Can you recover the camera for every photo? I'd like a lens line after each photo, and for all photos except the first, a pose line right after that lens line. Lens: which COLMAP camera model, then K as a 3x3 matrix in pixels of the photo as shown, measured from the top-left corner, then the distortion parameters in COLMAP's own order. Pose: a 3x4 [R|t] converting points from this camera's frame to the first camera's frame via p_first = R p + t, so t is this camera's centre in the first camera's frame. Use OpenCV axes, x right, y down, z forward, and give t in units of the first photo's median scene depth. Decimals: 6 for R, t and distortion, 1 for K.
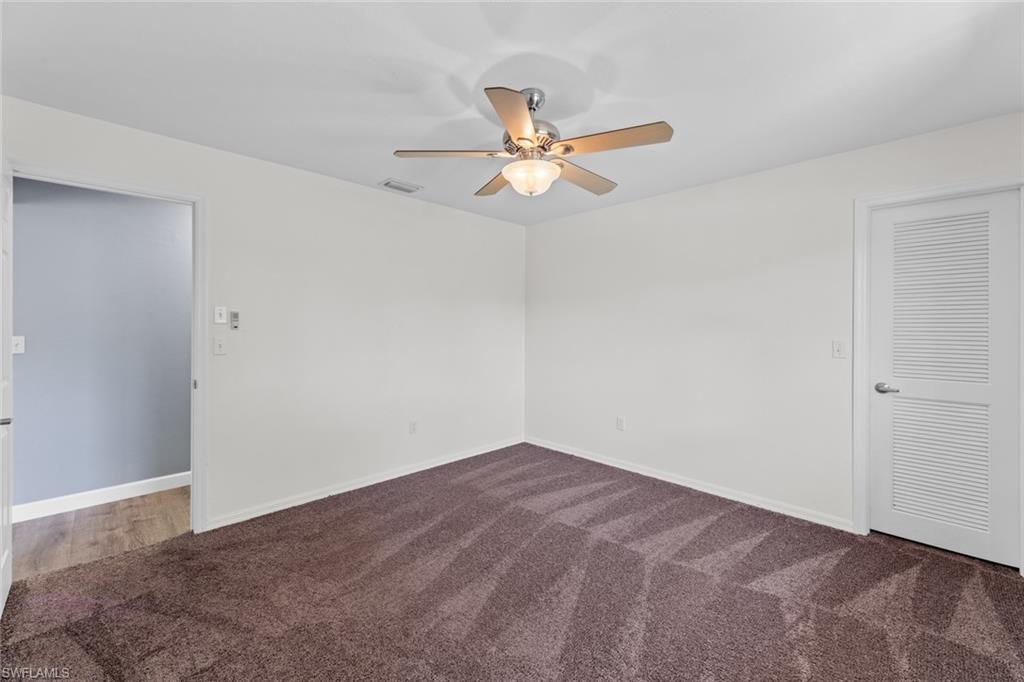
lens RADIAL K [[409.0, 0, 512.3], [0, 409.0, 337.6], [0, 0, 1]] dist [0.001753, -0.000333]
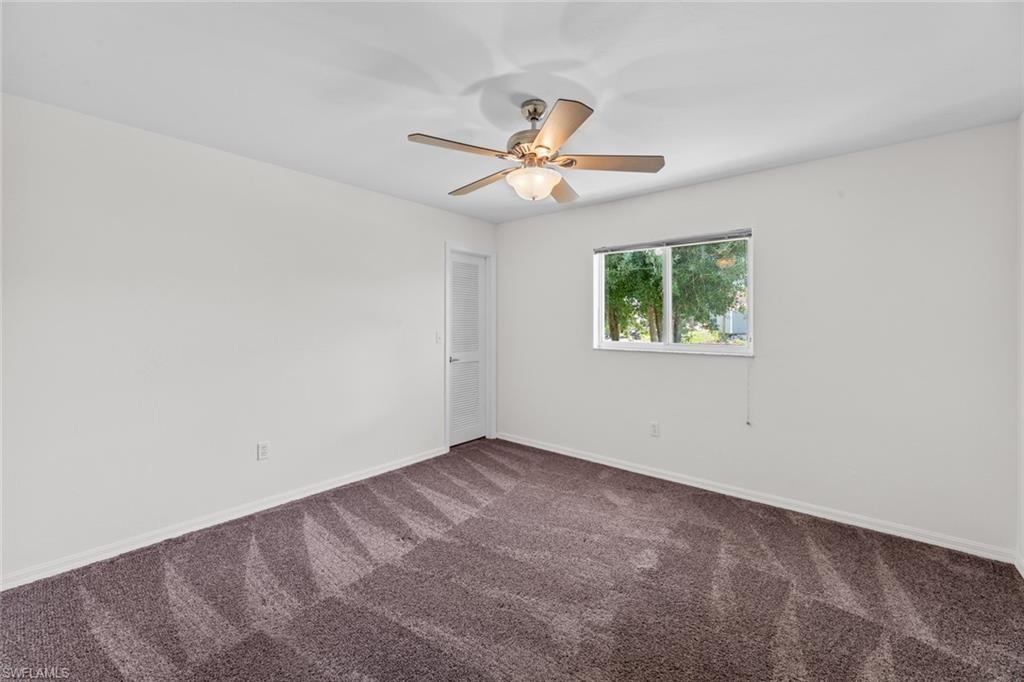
lens RADIAL K [[411.4, 0, 510.5], [0, 411.4, 328.2], [0, 0, 1]] dist [0.000487, -0.000073]
pose [[-0.071166, -0.015243, 0.997348, -0.761676], [0.027139, 0.999483, 0.017212, -0.025061], [-0.997095, 0.028292, -0.070715, 0.855292]]
